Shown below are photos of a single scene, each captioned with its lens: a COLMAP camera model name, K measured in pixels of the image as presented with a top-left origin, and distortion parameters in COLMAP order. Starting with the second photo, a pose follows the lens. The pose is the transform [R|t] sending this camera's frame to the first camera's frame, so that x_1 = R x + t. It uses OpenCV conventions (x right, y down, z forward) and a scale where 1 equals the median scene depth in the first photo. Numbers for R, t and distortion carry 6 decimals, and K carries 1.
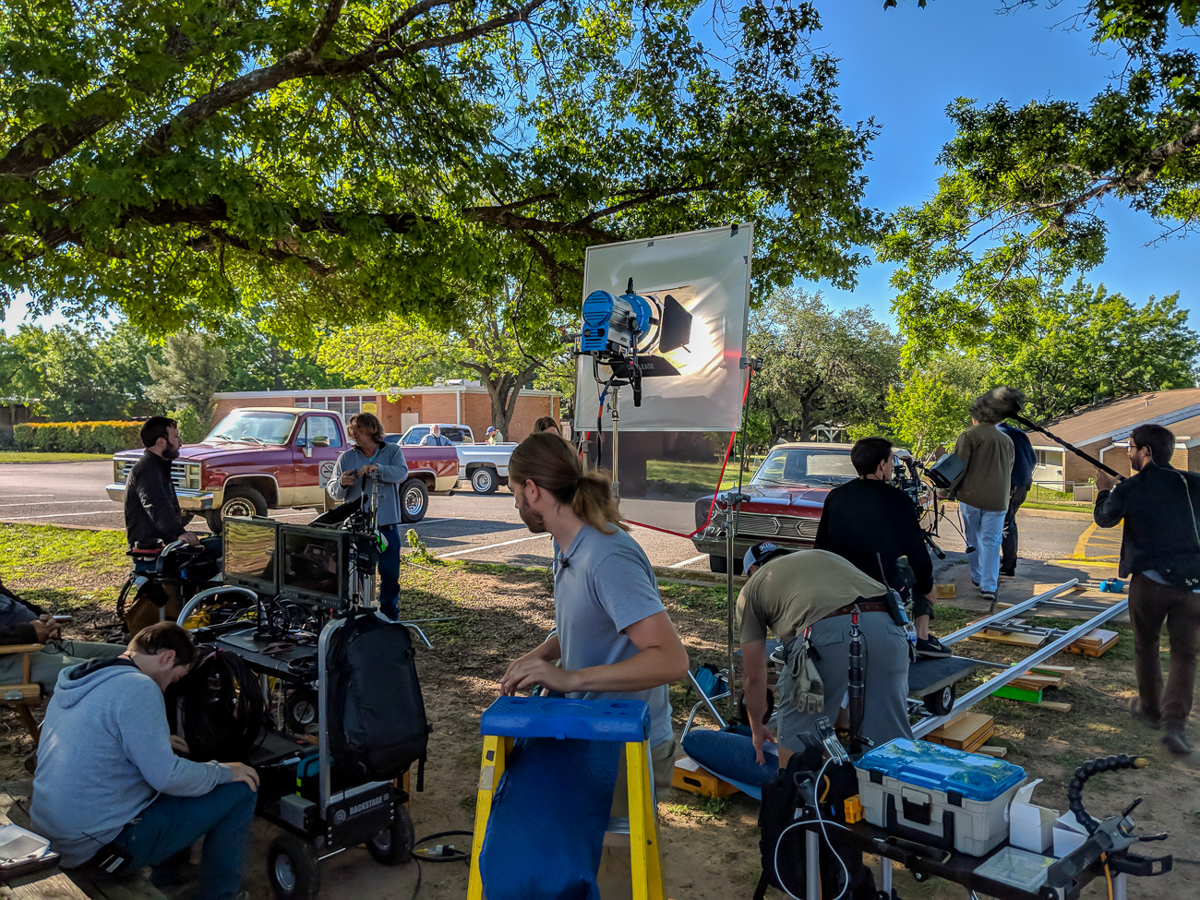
lens RADIAL K [[941.3, 0, 607.9], [0, 941.3, 421.7], [0, 0, 1]] dist [0.067697, -0.139522]
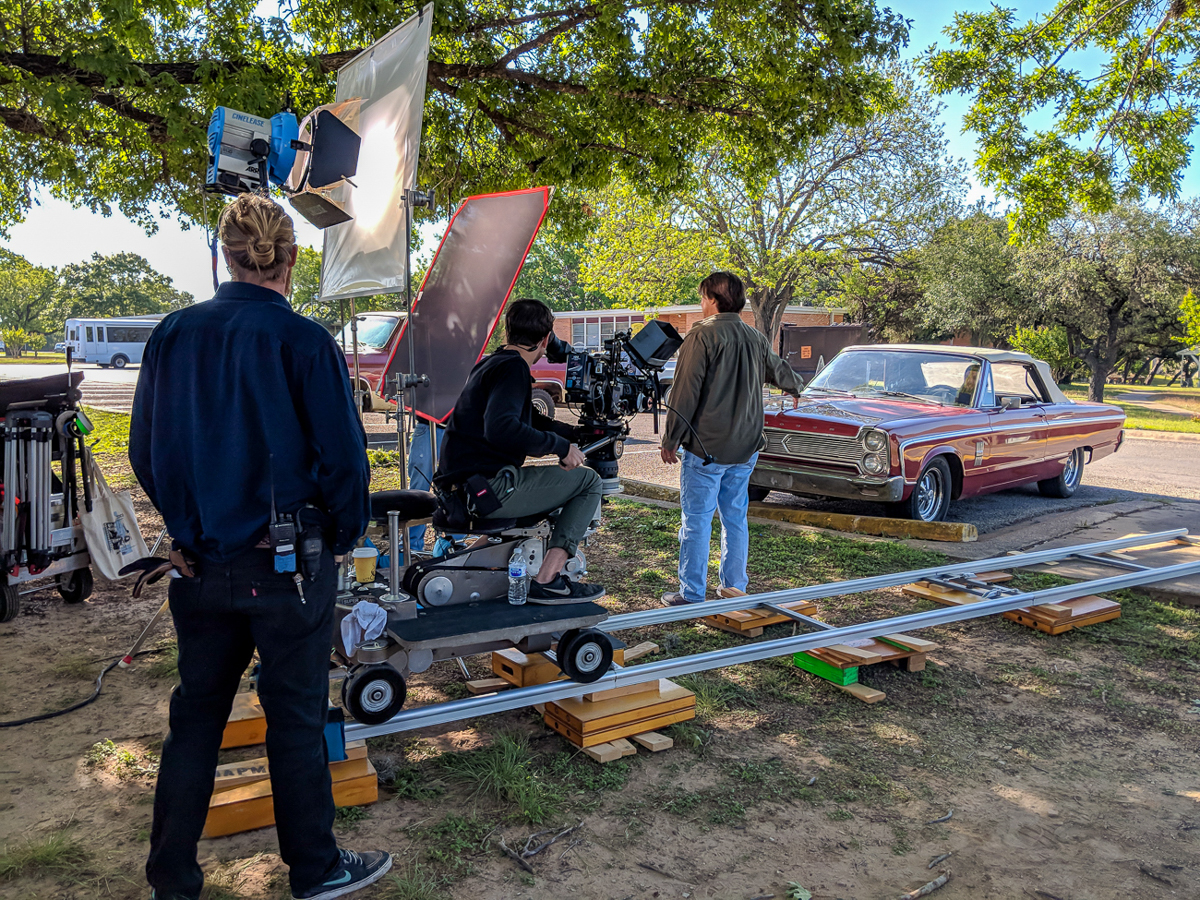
lens RADIAL K [[969.7, 0, 600.0], [0, 969.7, 450.0], [0, 0, 1]] dist [0.066573, -0.101854]
pose [[0.950294, 0.035495, -0.309323, 0.283318], [-0.001934, 0.994134, 0.108135, 0.025462], [0.311347, -0.102161, 0.944789, 0.164614]]
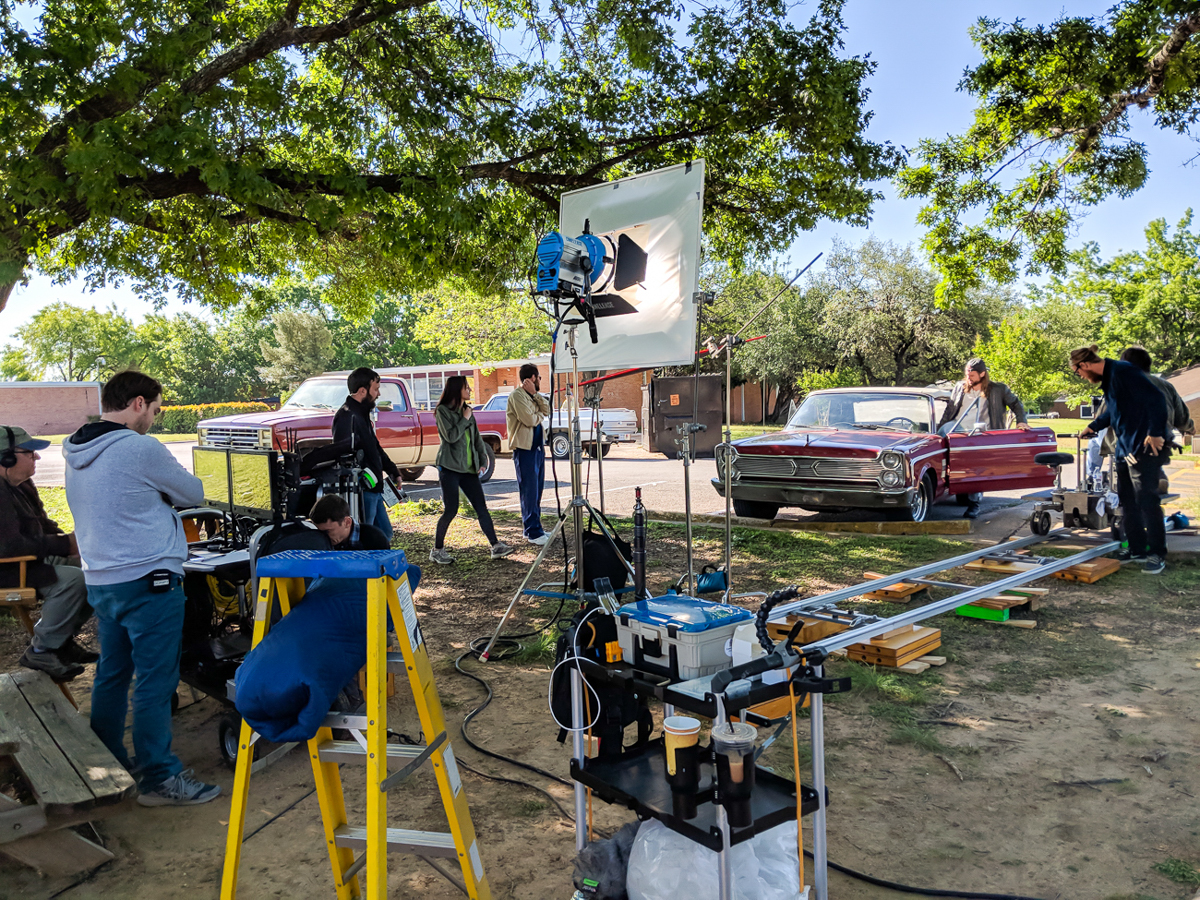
lens RADIAL K [[941.4, 0, 600.0], [0, 941.4, 450.0], [0, 0, 1]] dist [0.051324, -0.093665]
pose [[0.992851, -0.025218, -0.116663, 0.084591], [0.032437, 0.997647, 0.060399, 0.021461], [0.114865, -0.063751, 0.991333, -0.025815]]
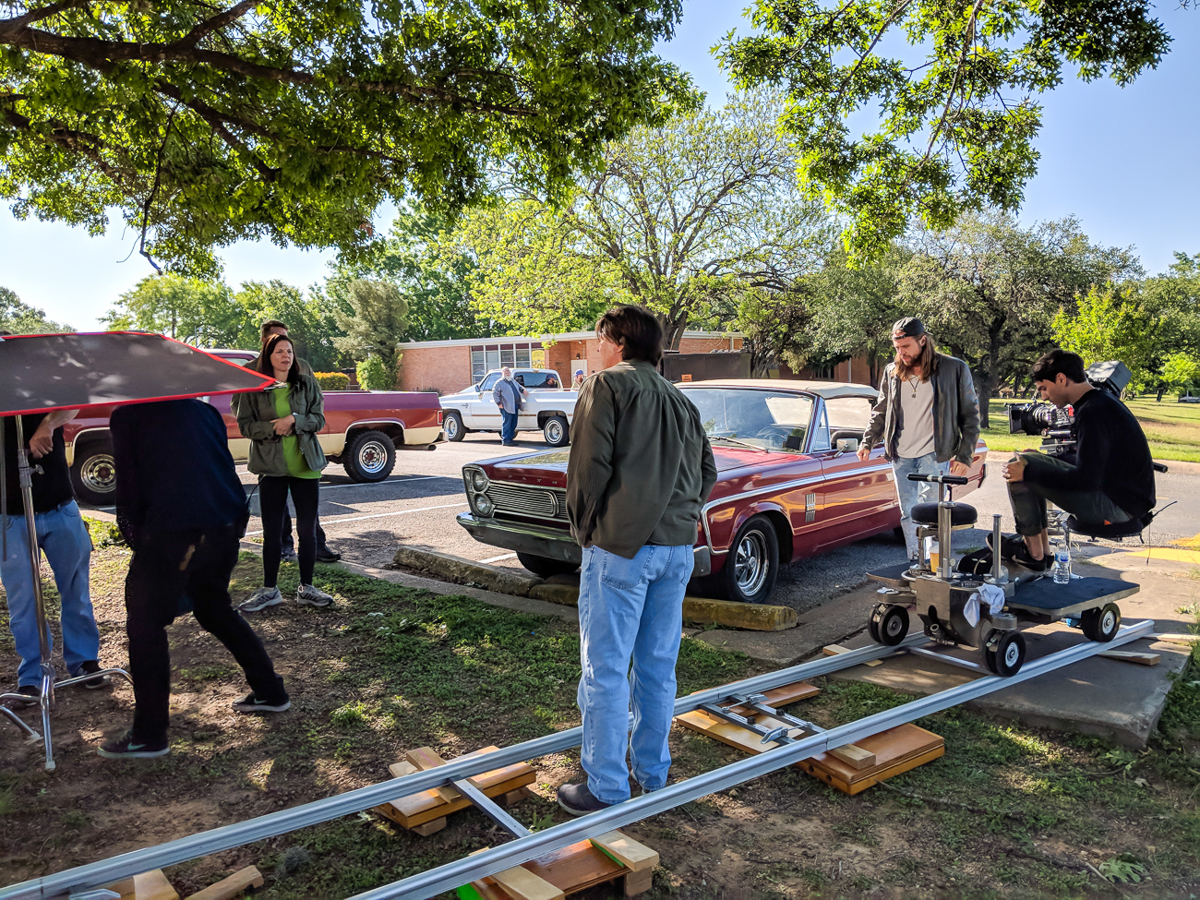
lens RADIAL K [[969.7, 0, 600.0], [0, 969.7, 450.0], [0, 0, 1]] dist [0.066573, -0.101854]
pose [[0.974748, -0.000552, -0.223307, 0.338177], [0.019595, 0.996351, 0.083069, 0.014233], [0.222446, -0.085347, 0.971202, 0.325085]]
